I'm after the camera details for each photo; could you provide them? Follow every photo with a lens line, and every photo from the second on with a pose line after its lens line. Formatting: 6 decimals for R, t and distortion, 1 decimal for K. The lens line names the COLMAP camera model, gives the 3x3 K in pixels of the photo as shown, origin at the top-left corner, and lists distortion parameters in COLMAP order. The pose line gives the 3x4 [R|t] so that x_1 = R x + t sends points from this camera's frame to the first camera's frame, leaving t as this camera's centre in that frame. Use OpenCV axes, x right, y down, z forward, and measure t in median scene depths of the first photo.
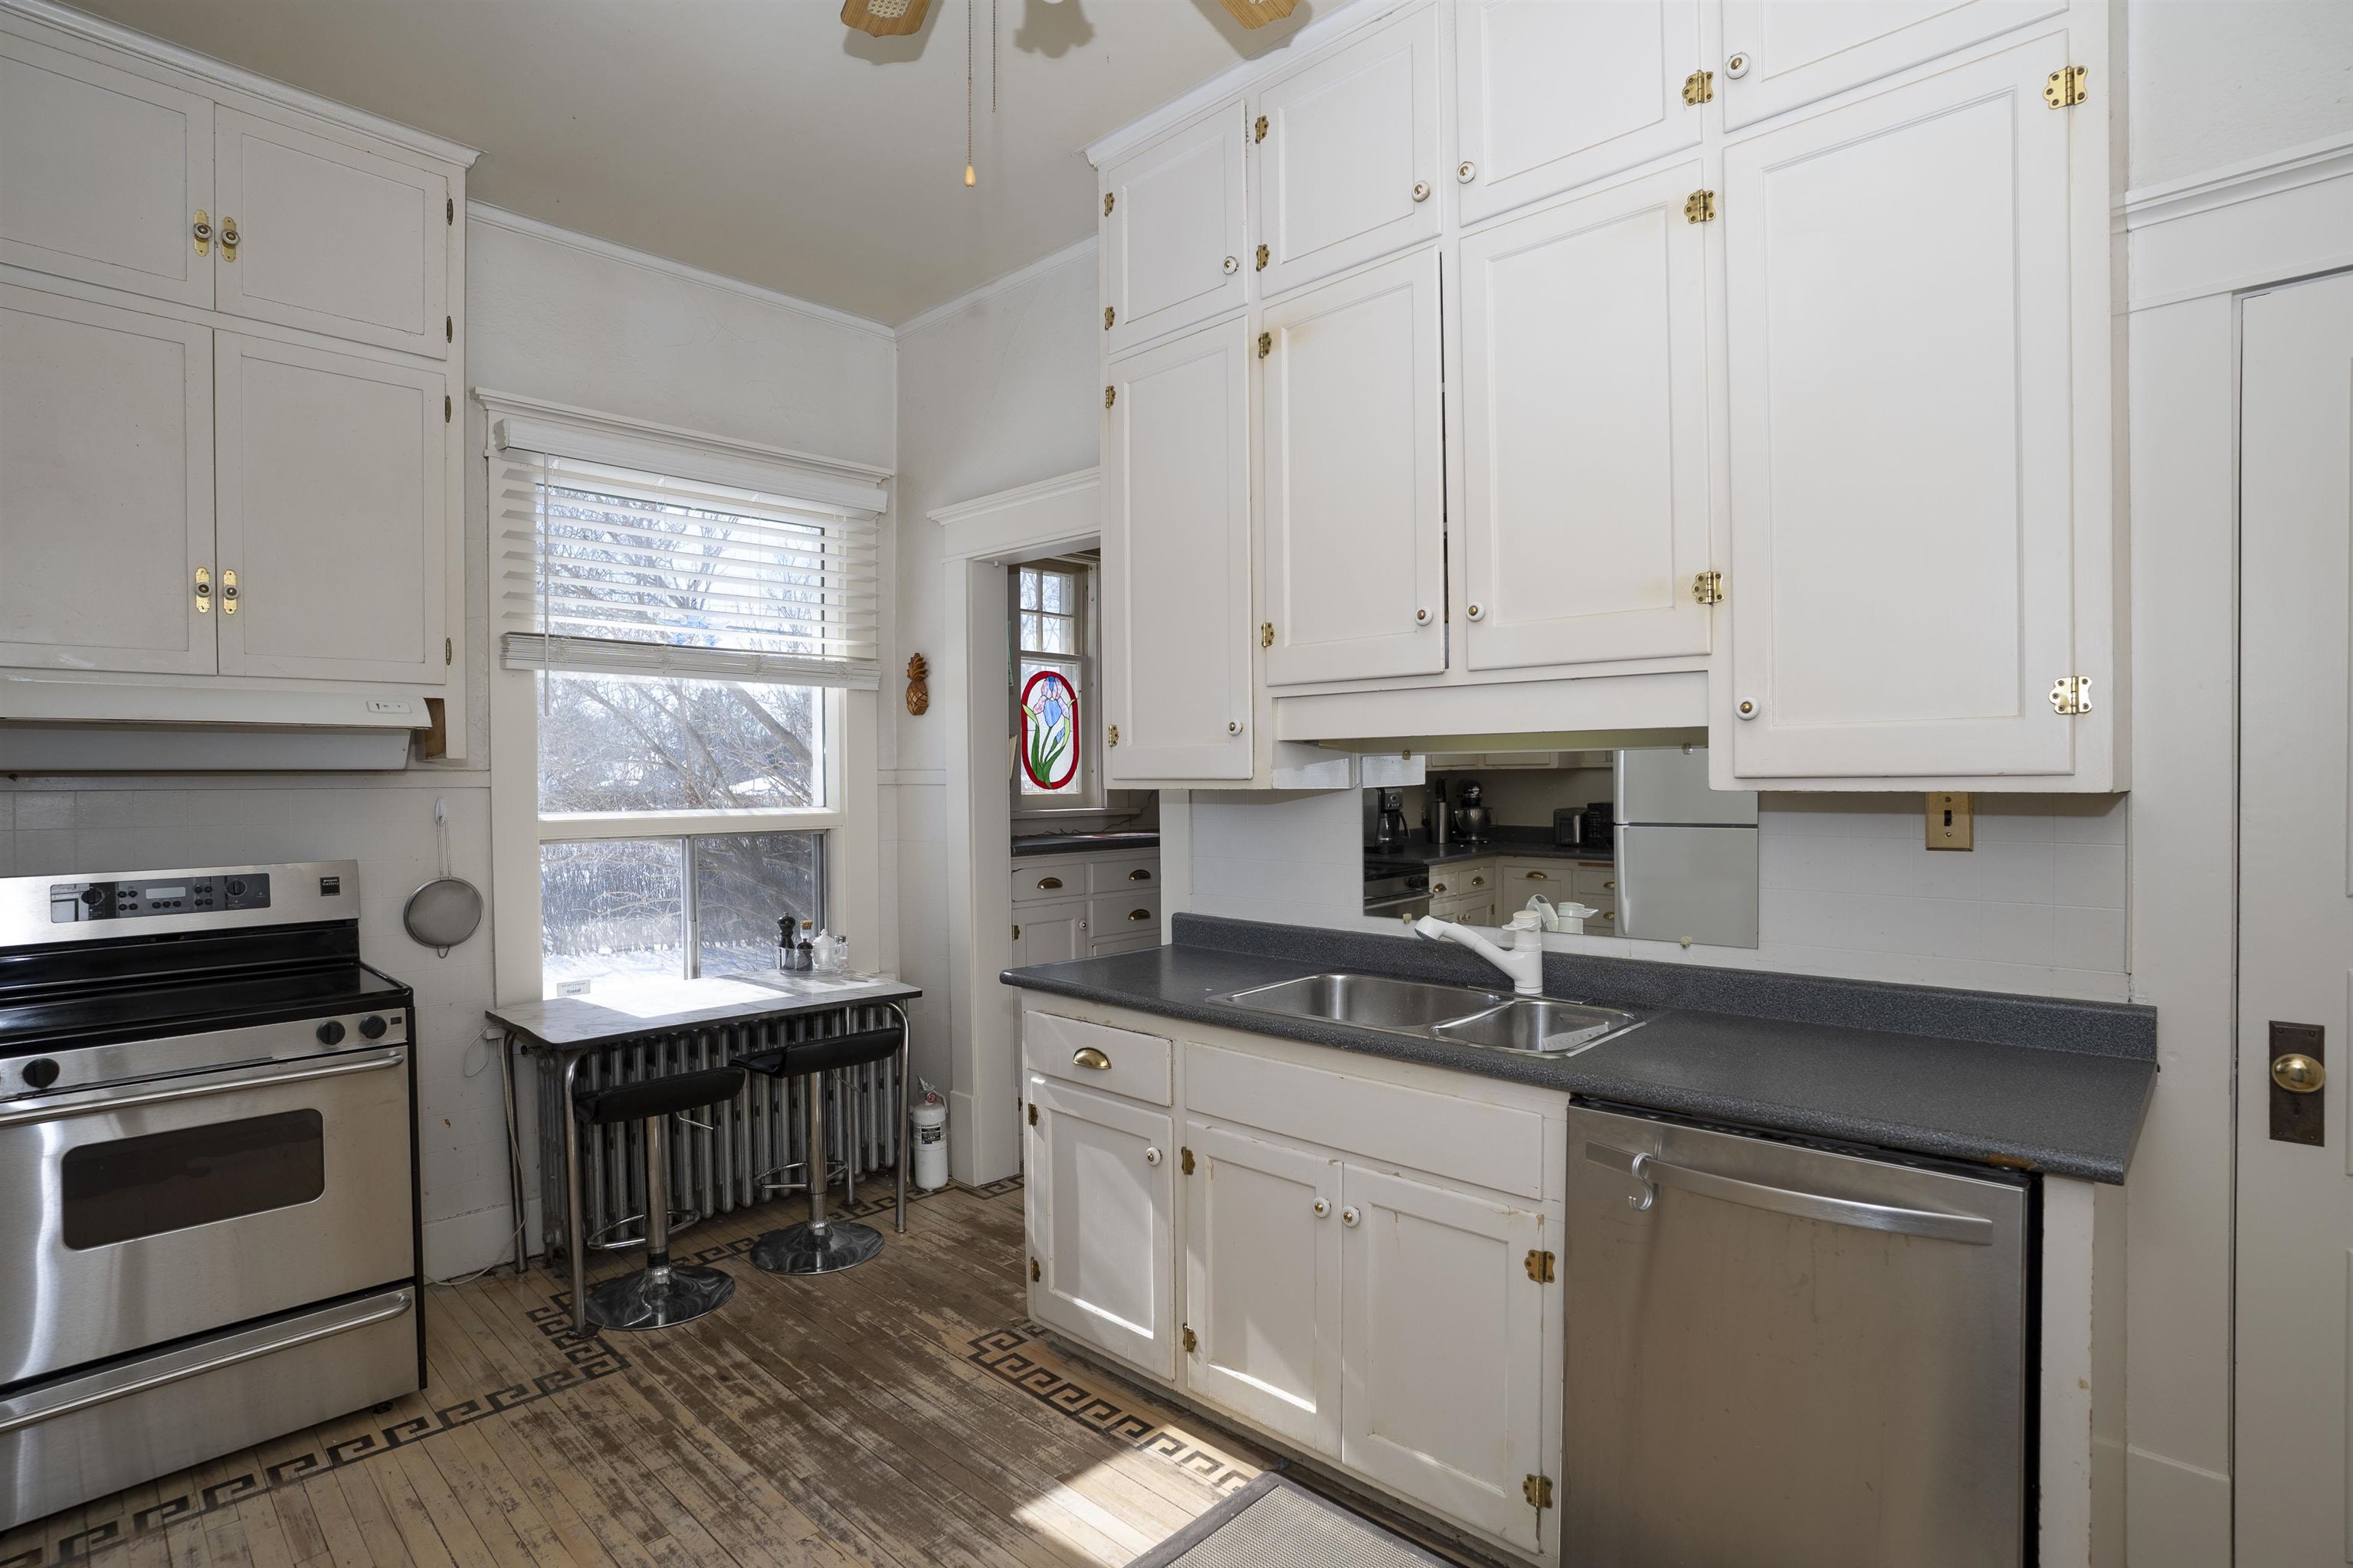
lens RADIAL K [[1173.5, 0, 1167.2], [0, 1173.5, 773.4], [0, 0, 1]] dist [-0.076409, 0.037138]
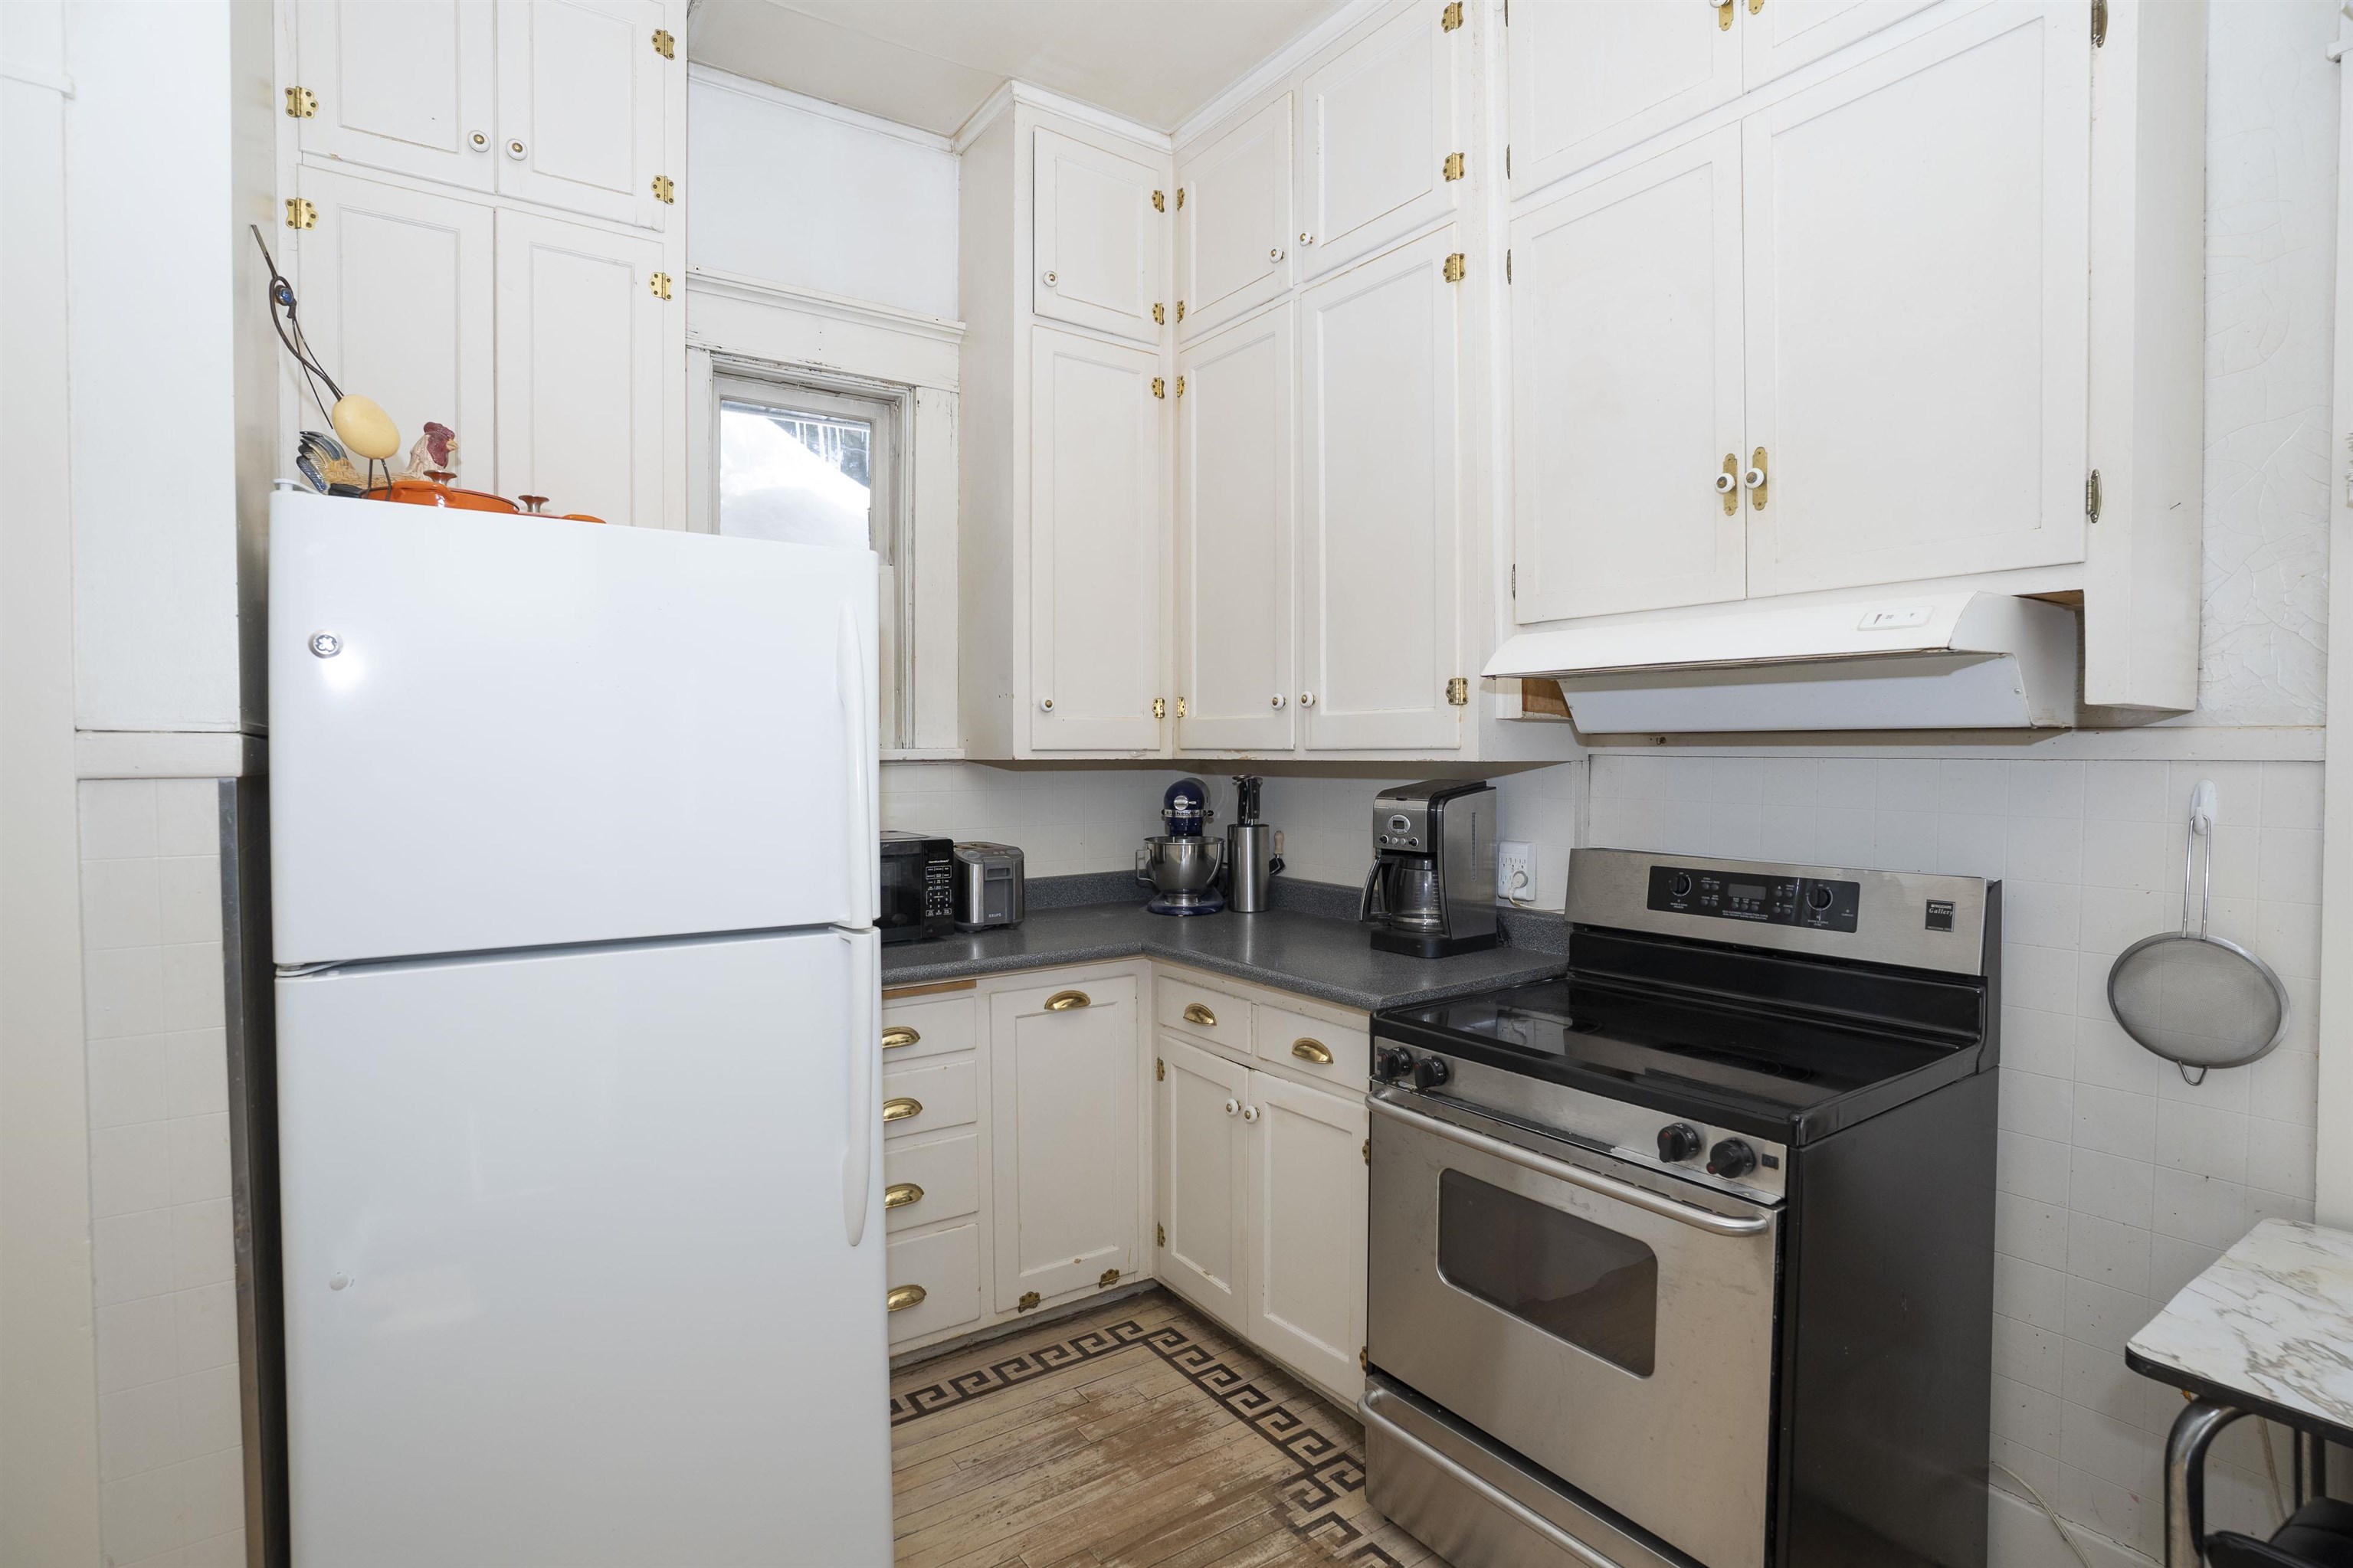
lens RADIAL K [[1157.7, 0, 1175.0], [0, 1157.7, 775.3], [0, 0, 1]] dist [-0.084808, 0.042289]
pose [[-0.196271, 0.031983, -0.980028, -0.055989], [0.006907, 0.999488, 0.031235, -0.000214], [0.980525, -0.000639, -0.196392, 0.757645]]
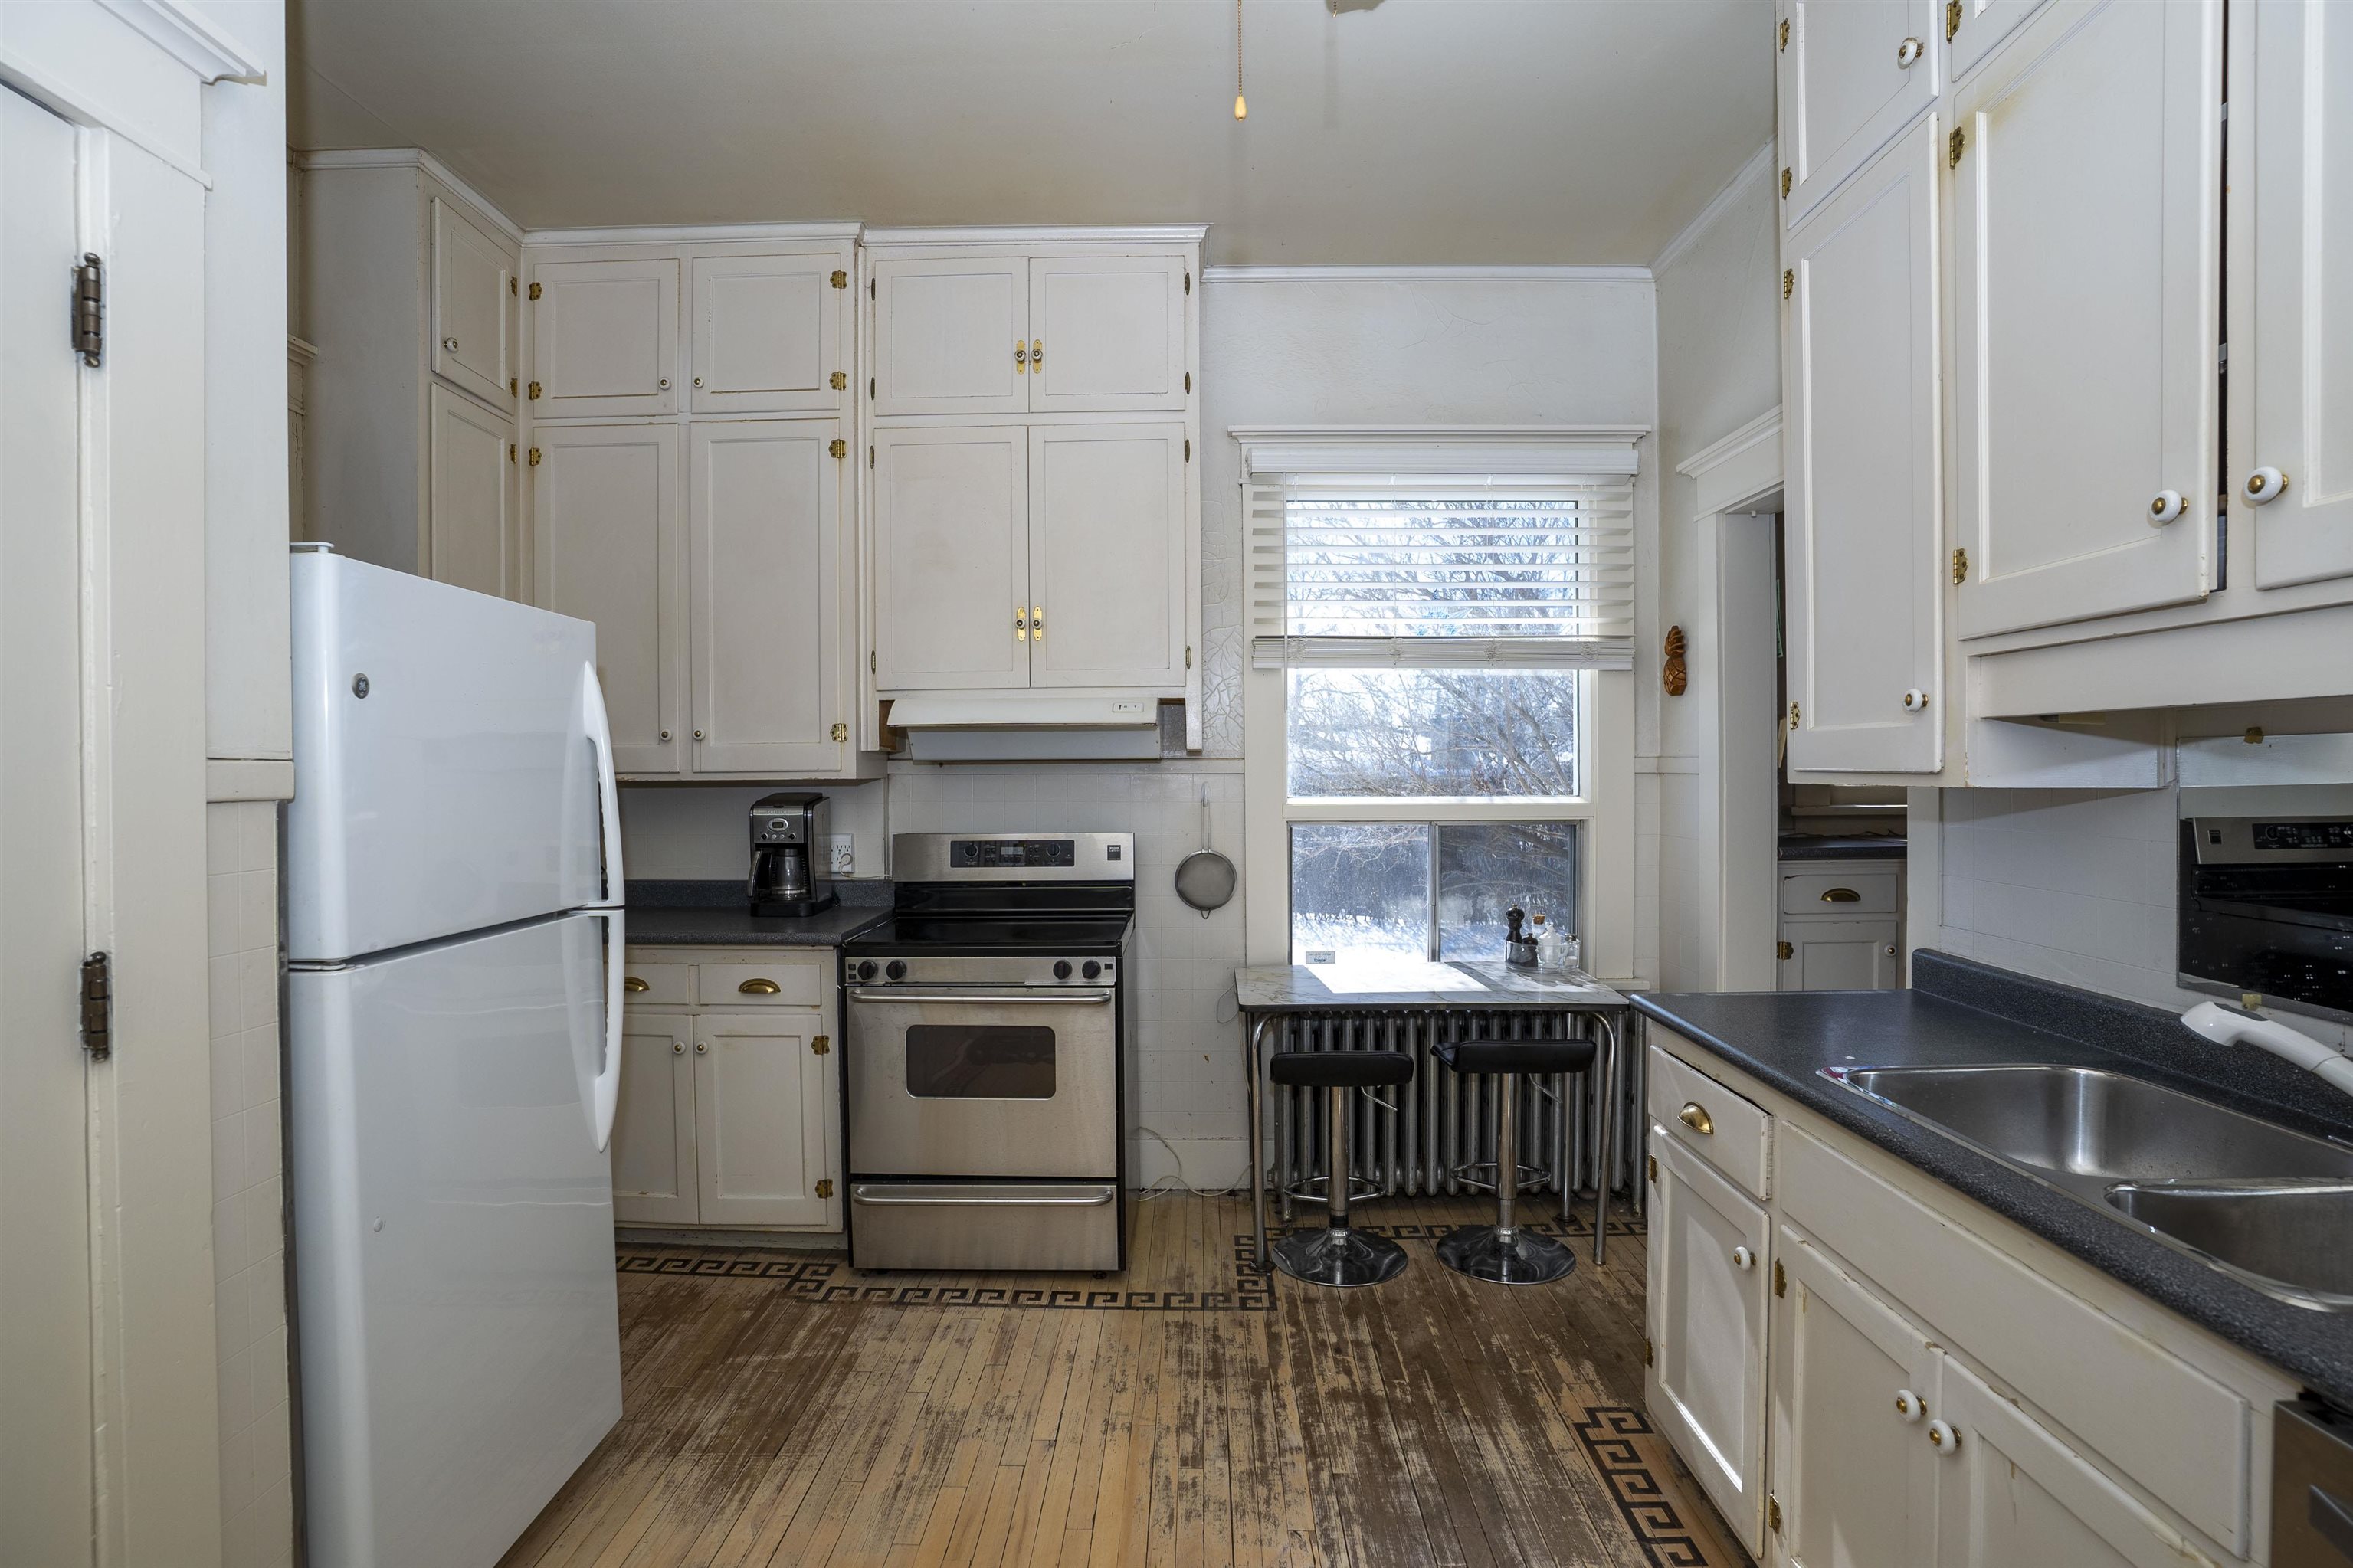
lens RADIAL K [[1157.7, 0, 1175.0], [0, 1157.7, 775.3], [0, 0, 1]] dist [-0.084808, 0.042289]
pose [[0.681063, 0.009703, -0.732160, 0.252508], [0.002551, 0.999875, 0.015624, -0.005592], [0.732220, -0.012509, 0.680953, 0.199944]]
